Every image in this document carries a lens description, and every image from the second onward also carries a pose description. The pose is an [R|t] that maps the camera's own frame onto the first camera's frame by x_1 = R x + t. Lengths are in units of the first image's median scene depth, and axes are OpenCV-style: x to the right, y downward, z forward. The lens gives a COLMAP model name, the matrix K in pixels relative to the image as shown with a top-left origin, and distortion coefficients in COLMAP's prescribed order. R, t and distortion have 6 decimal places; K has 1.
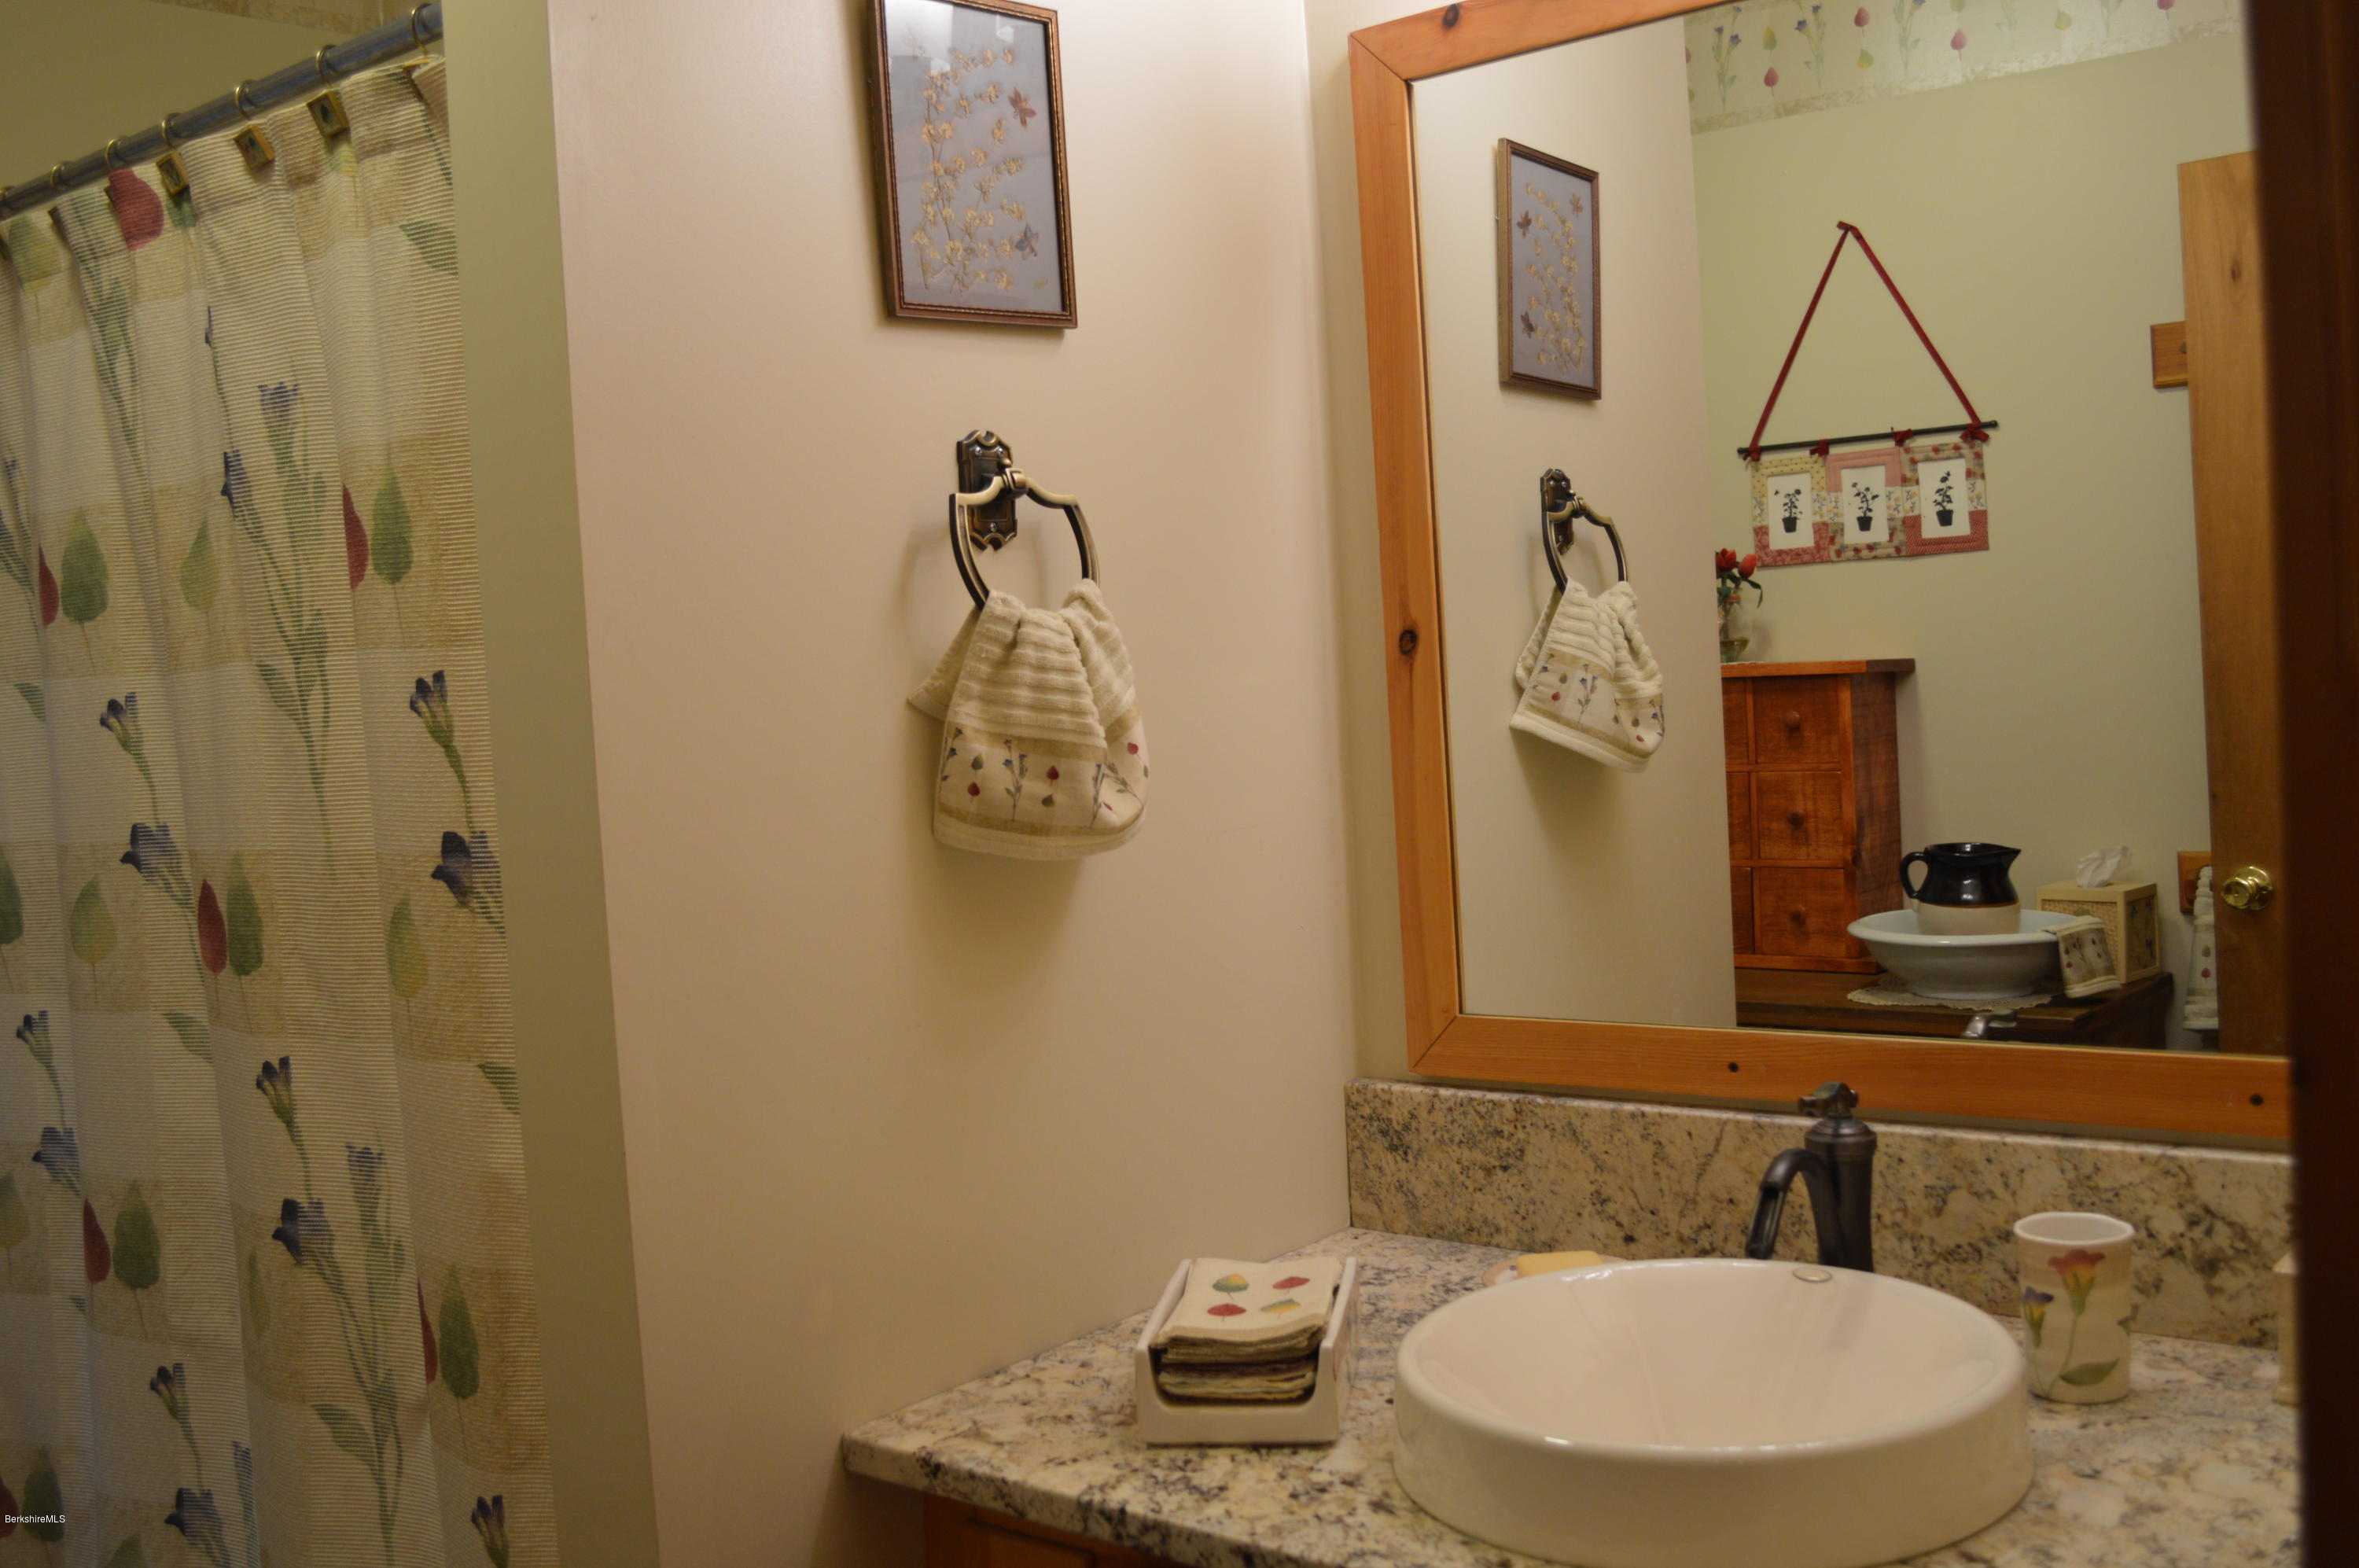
lens RADIAL K [[2217.3, 0, 1179.5], [0, 2217.3, 784.0], [0, 0, 1]] dist [-0.070171, 0.013665]
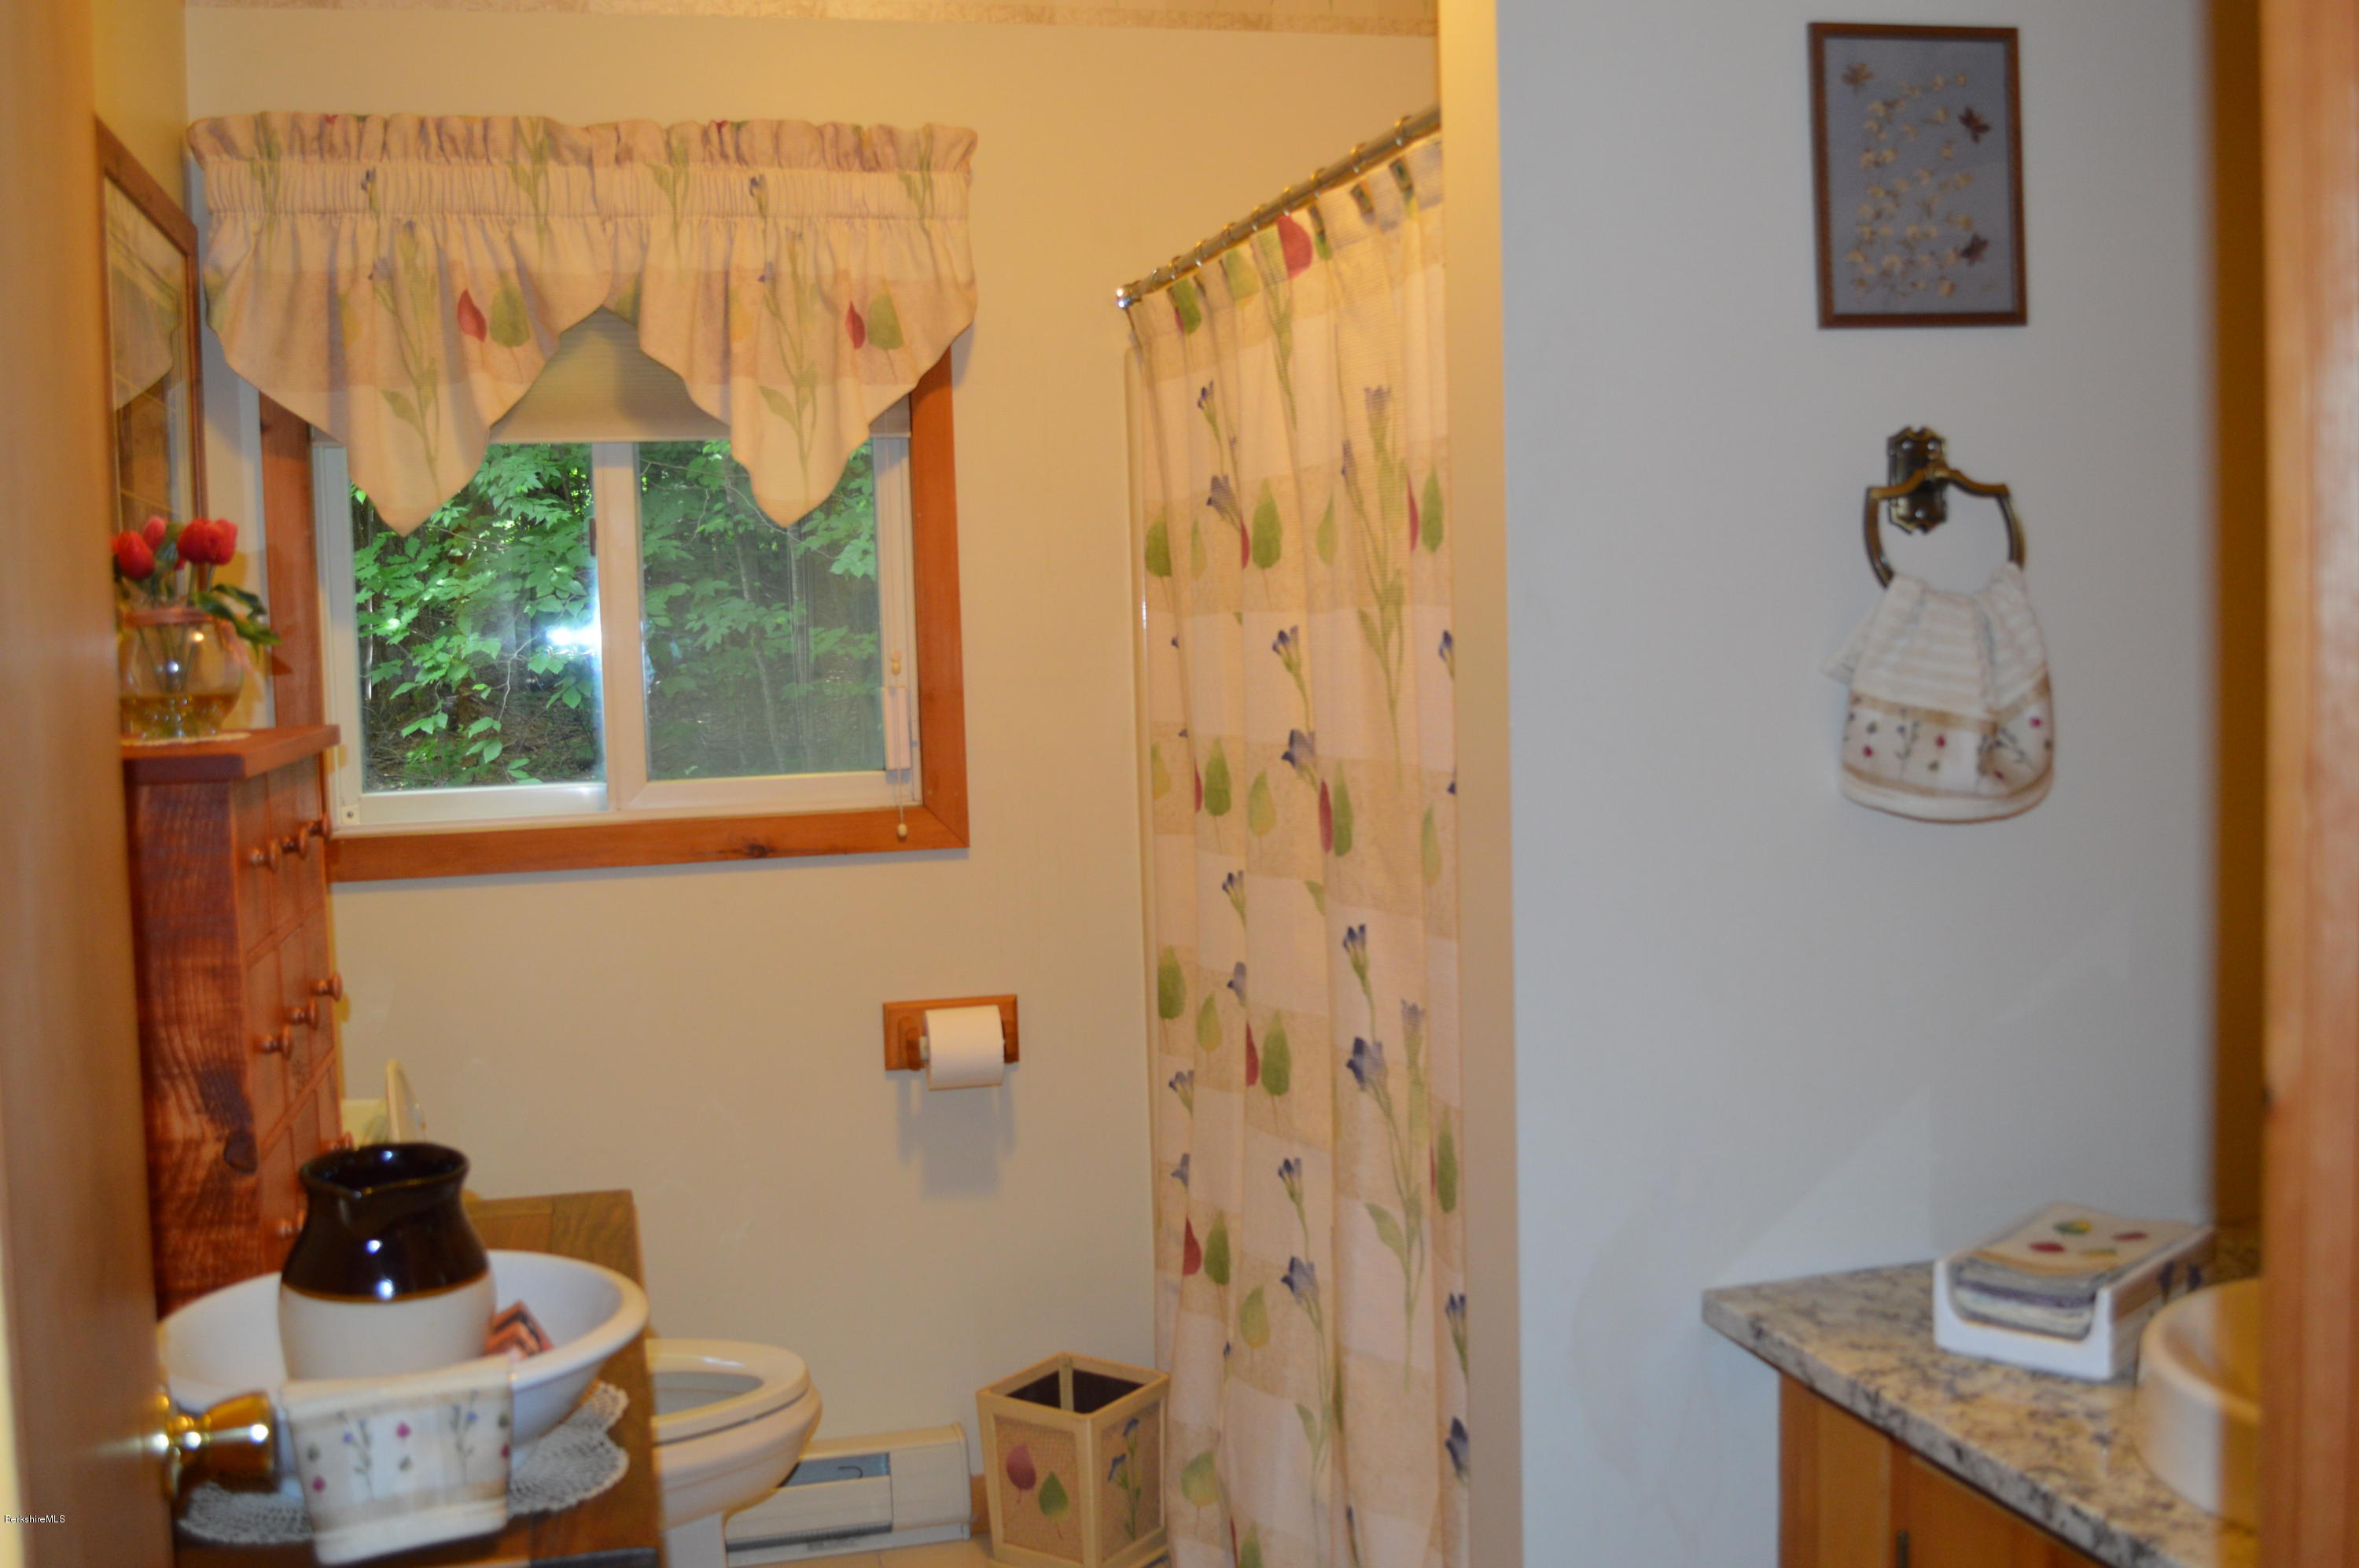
lens RADIAL K [[2169.1, 0, 1179.5], [0, 2169.1, 784.0], [0, 0, 1]] dist [-0.070425, -0.001544]
pose [[0.823914, 0.075280, -0.561693, 0.198600], [-0.052094, 0.997002, 0.057208, -0.021280], [0.564316, -0.017873, 0.825366, -0.082746]]
